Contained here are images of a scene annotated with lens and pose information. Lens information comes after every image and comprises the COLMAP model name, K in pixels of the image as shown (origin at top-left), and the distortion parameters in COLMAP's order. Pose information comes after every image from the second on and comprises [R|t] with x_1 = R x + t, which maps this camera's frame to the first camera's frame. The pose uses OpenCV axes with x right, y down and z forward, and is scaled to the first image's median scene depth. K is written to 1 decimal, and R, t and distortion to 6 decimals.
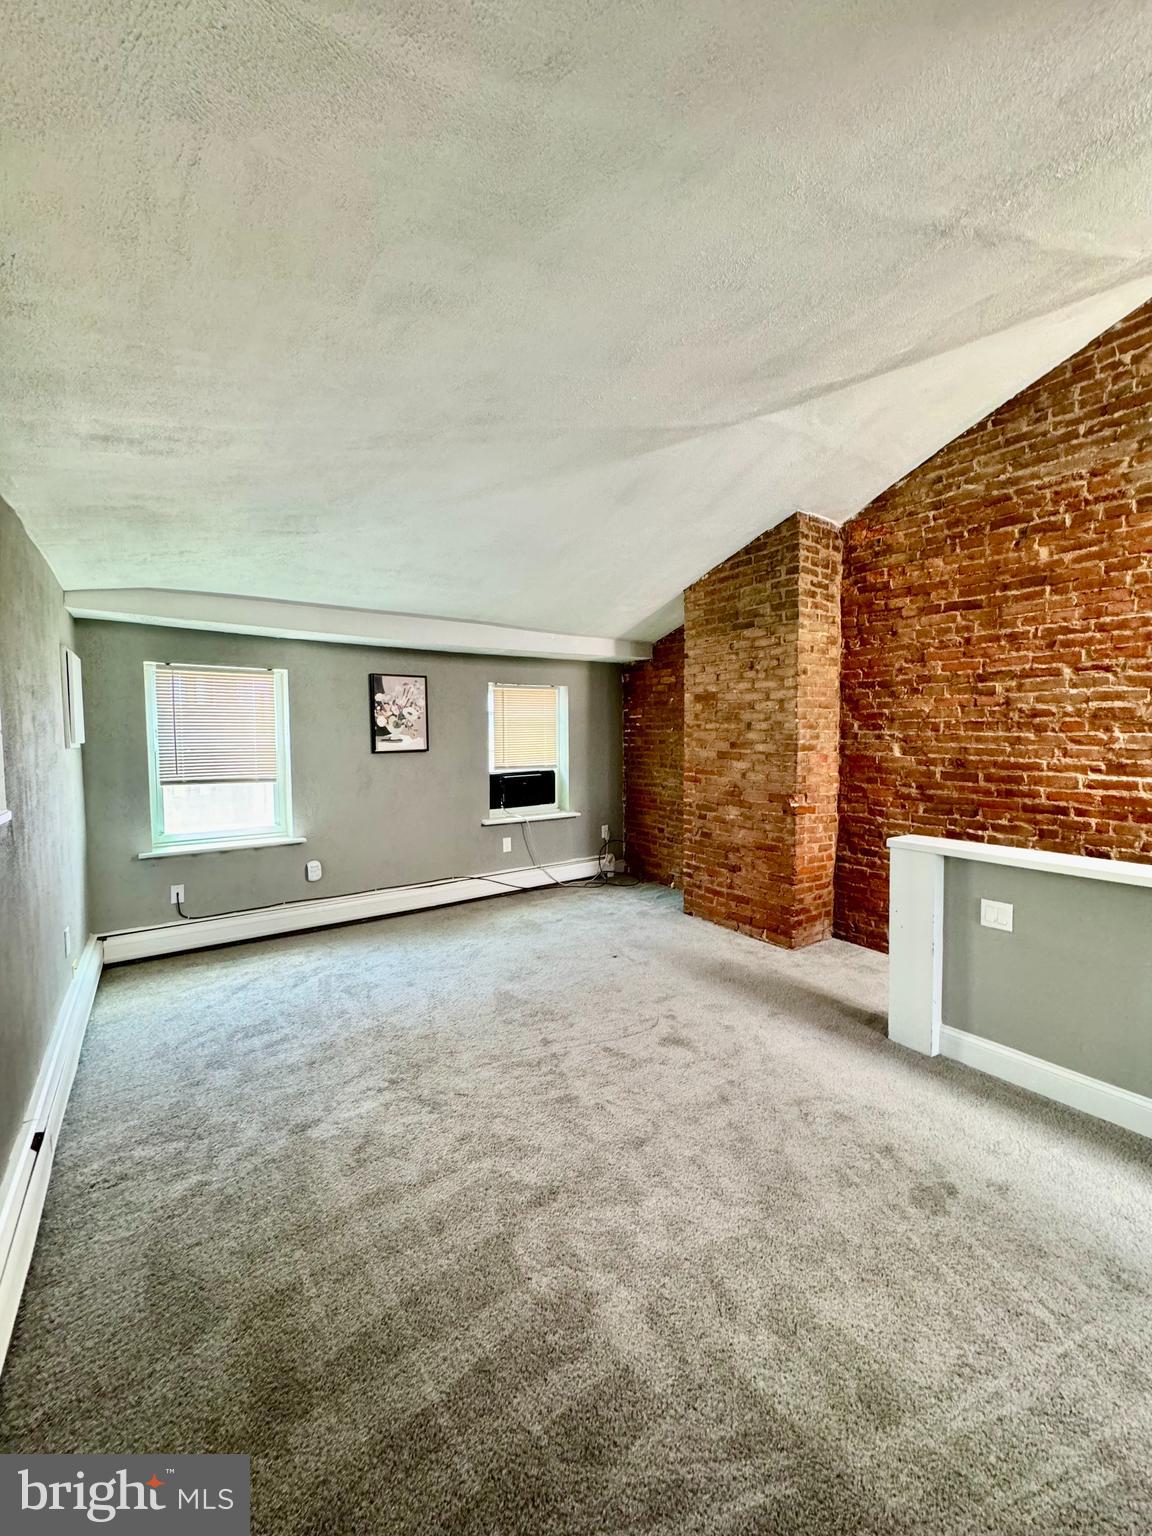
lens RADIAL K [[611.4, 0, 578.0], [0, 611.4, 766.6], [0, 0, 1]] dist [-0.002892, 0.000218]
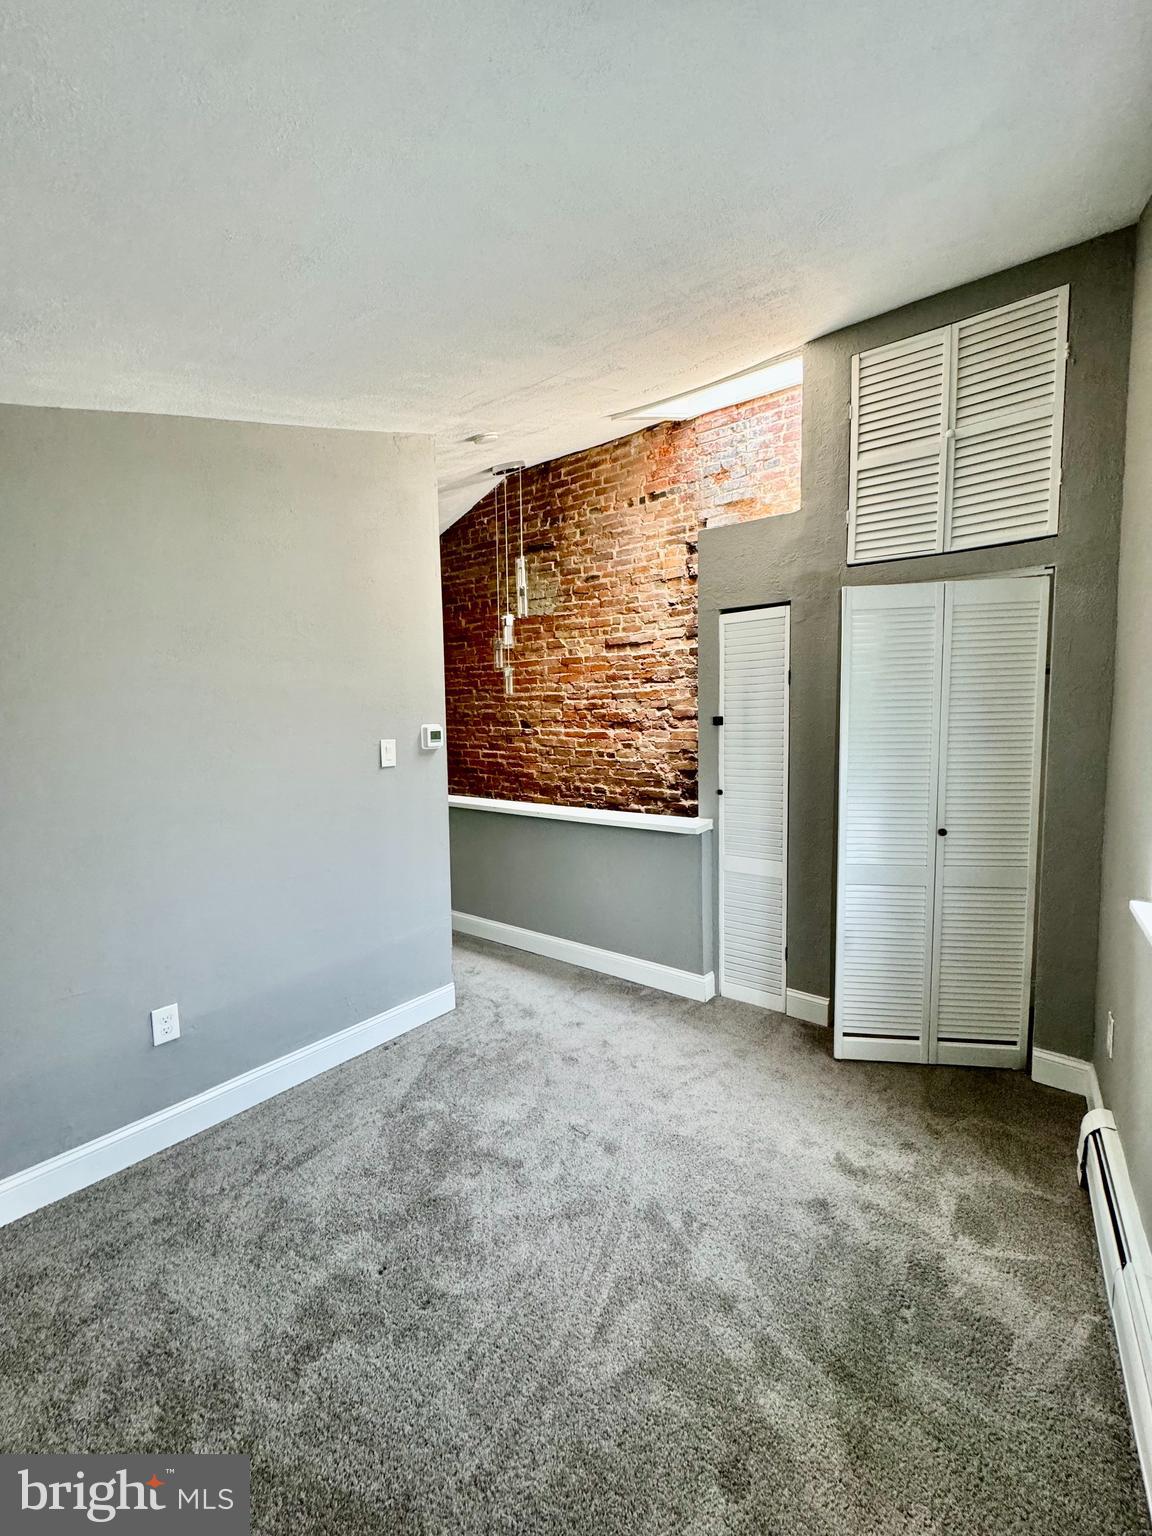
lens RADIAL K [[611.4, 0, 578.0], [0, 611.4, 766.6], [0, 0, 1]] dist [-0.002892, 0.000218]
pose [[0.948942, -0.031119, 0.313912, 0.403655], [0.022469, 0.999263, 0.031137, 0.009354], [-0.314649, -0.022494, 0.948942, -0.593765]]
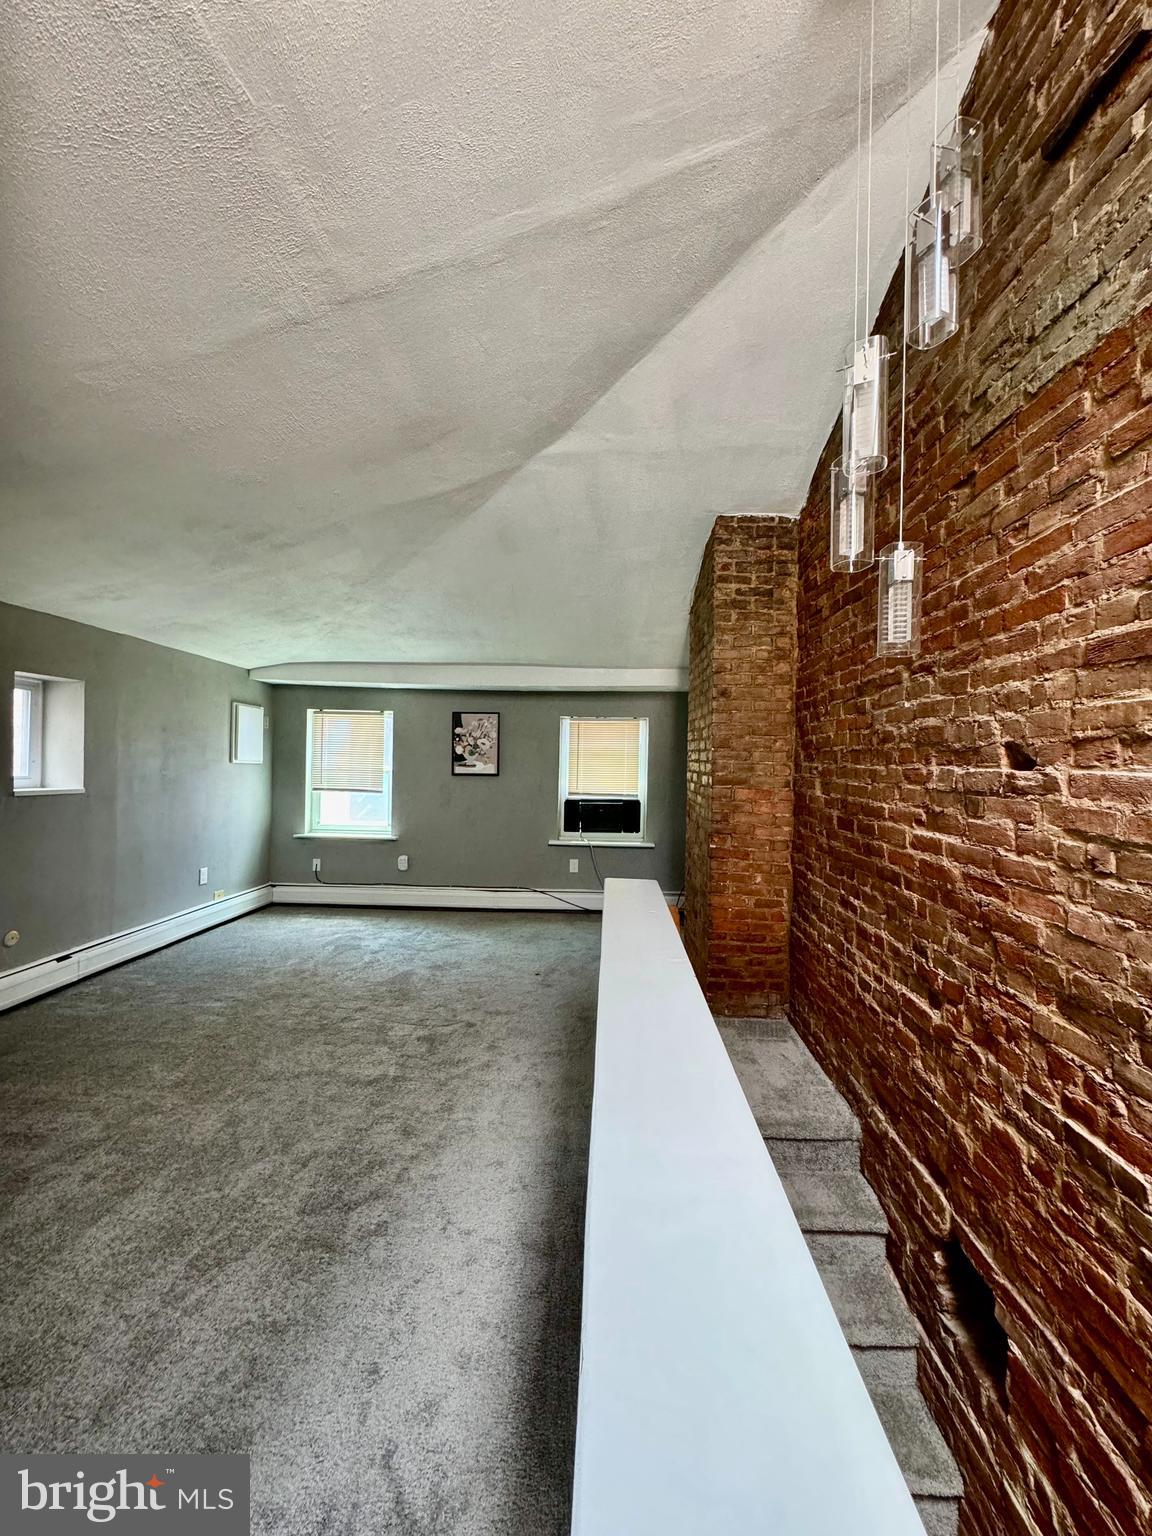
lens RADIAL K [[611.4, 0, 578.0], [0, 611.4, 766.6], [0, 0, 1]] dist [-0.002892, 0.000218]
pose [[0.797029, 0.020968, -0.603577, 0.711145], [-0.056991, 0.997549, -0.040604, -0.003991], [0.601246, 0.066761, 0.796270, 0.181348]]
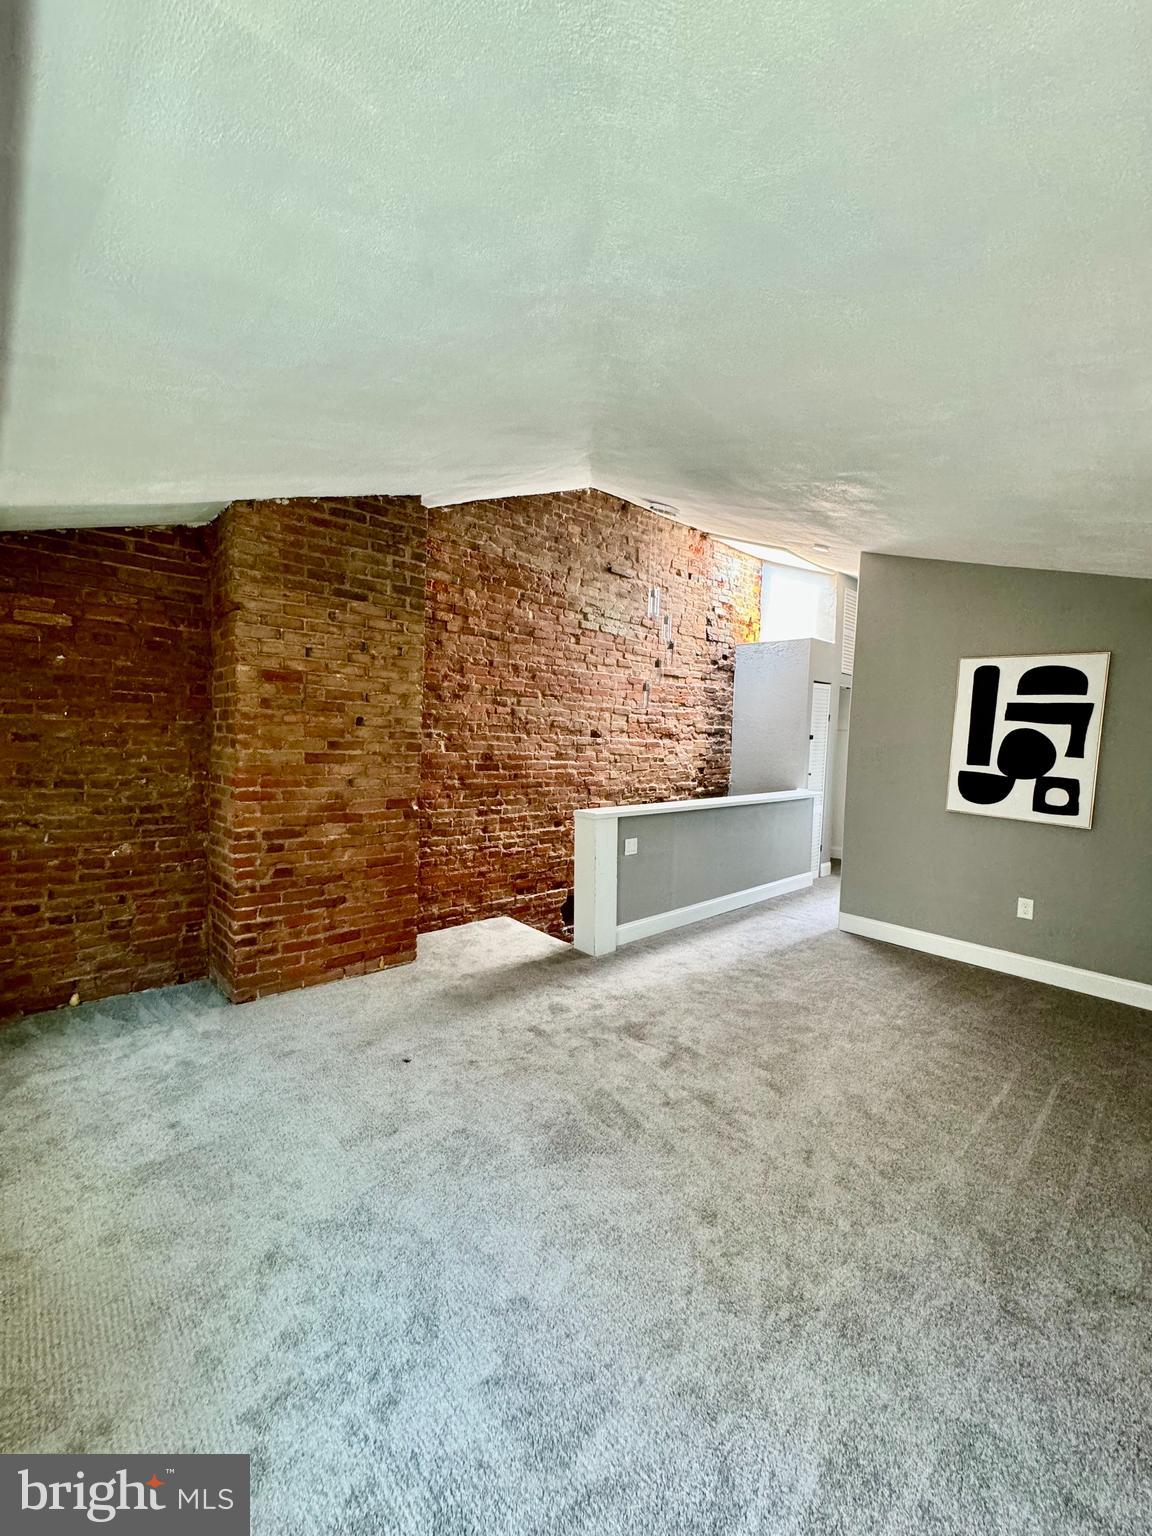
lens RADIAL K [[611.4, 0, 578.0], [0, 611.4, 766.6], [0, 0, 1]] dist [-0.002892, 0.000218]
pose [[-0.132465, -0.055775, 0.989617, -0.597161], [0.022140, 0.998000, 0.059211, -0.050073], [-0.990940, 0.029754, -0.130965, 0.856688]]
